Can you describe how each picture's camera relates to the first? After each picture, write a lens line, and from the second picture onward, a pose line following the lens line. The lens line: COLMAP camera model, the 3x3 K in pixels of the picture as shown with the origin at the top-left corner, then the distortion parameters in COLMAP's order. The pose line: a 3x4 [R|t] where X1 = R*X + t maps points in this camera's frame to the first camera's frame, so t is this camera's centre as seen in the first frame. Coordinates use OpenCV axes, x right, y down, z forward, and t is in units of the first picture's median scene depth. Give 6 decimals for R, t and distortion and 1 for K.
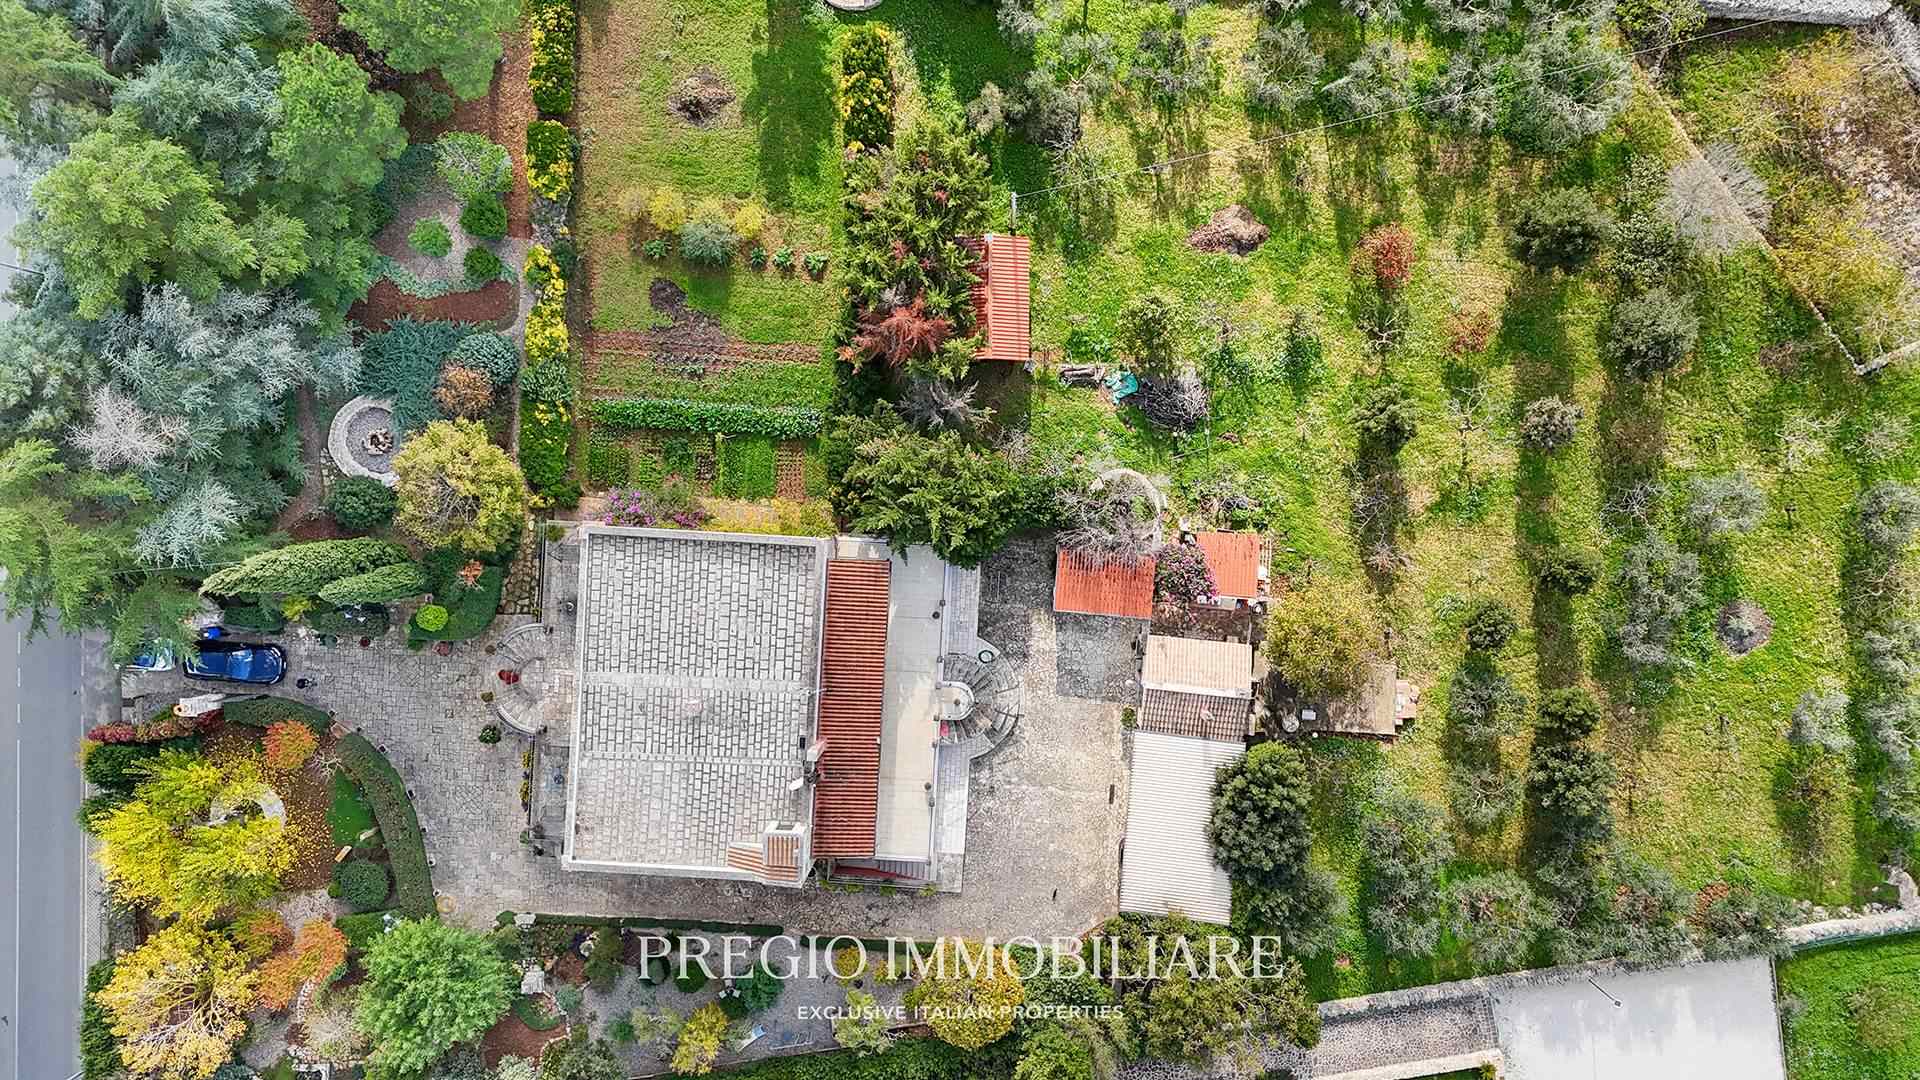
lens RADIAL K [[1360.3, 0, 960.0], [0, 1360.3, 540.0], [0, 0, 1]] dist [0.102014, -0.122824]
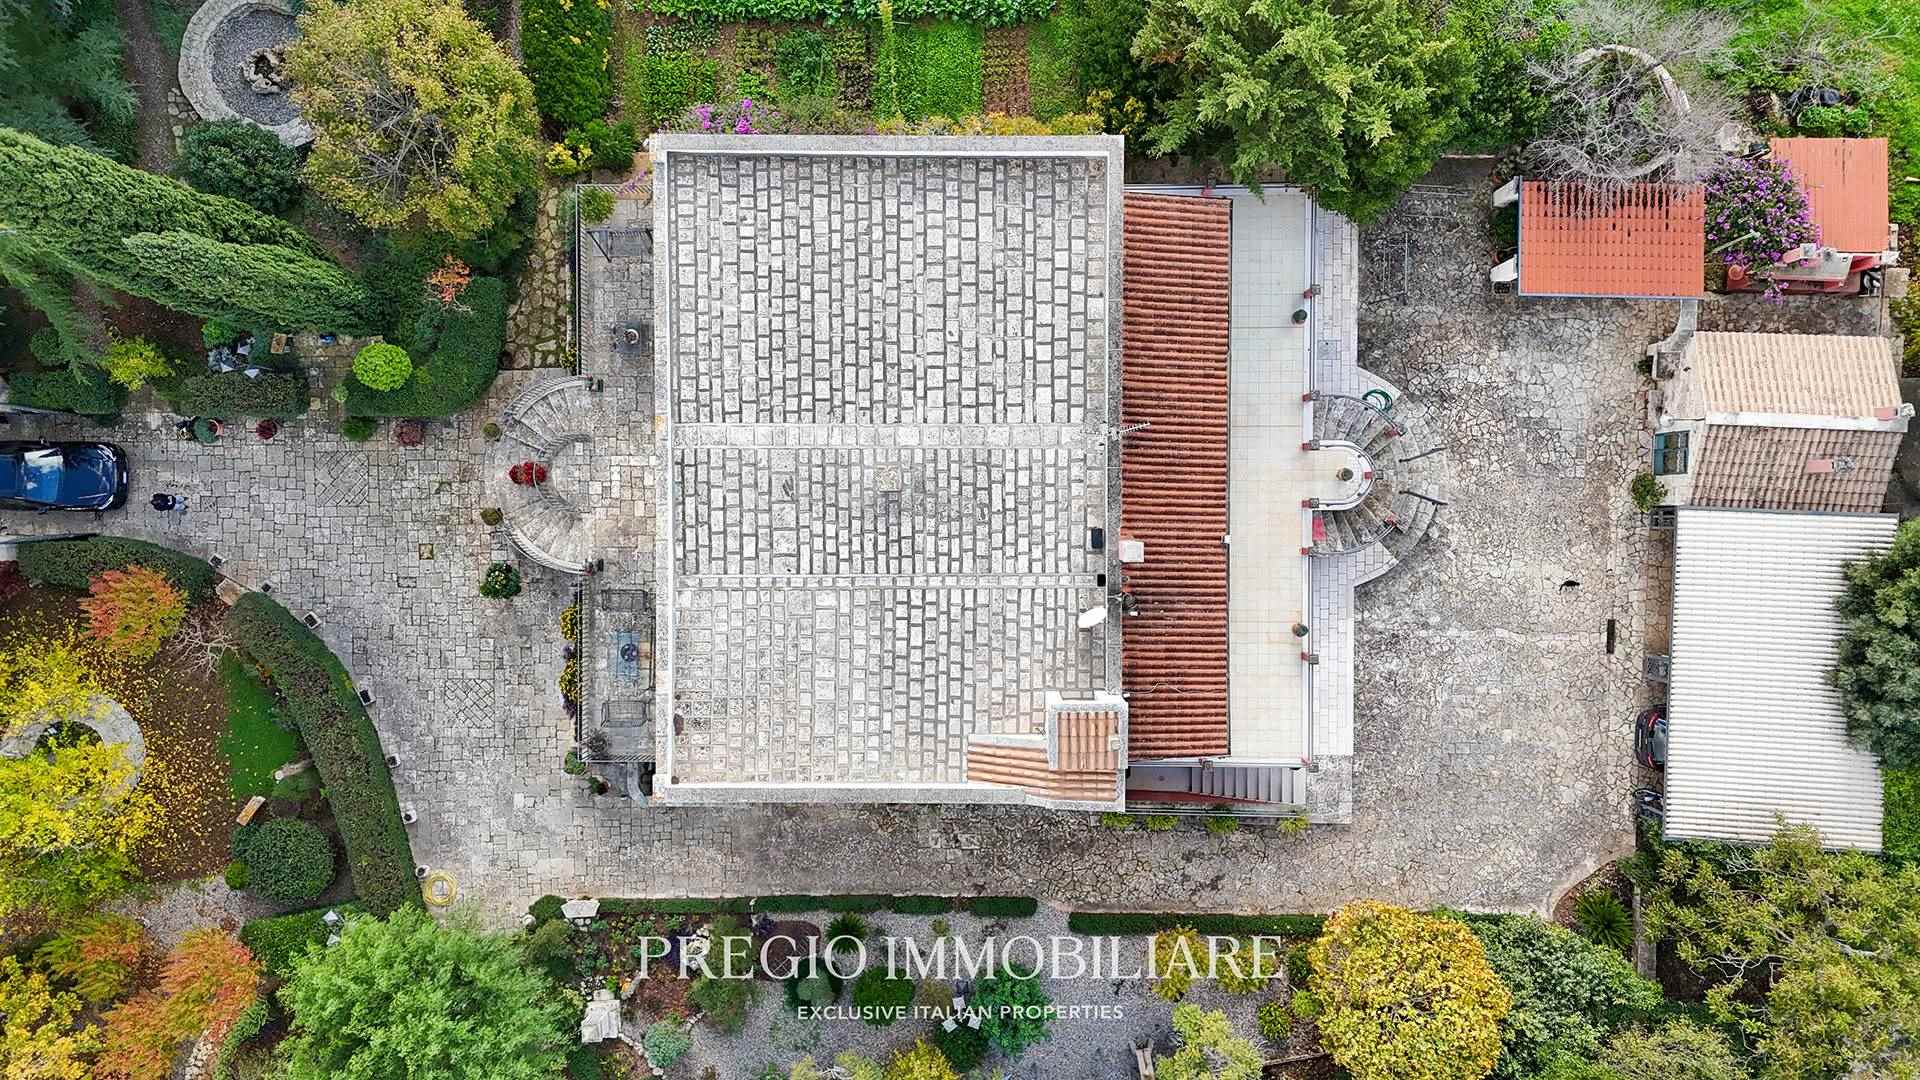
lens RADIAL K [[1366.4, 0, 962.8], [0, 1366.4, 549.3], [0, 0, 1]] dist [0.085035, -0.078465]
pose [[0.998568, -0.053198, 0.005628, -0.159544], [0.053208, 0.998582, -0.001734, 0.141441], [-0.005528, 0.002031, 0.999983, 0.447411]]
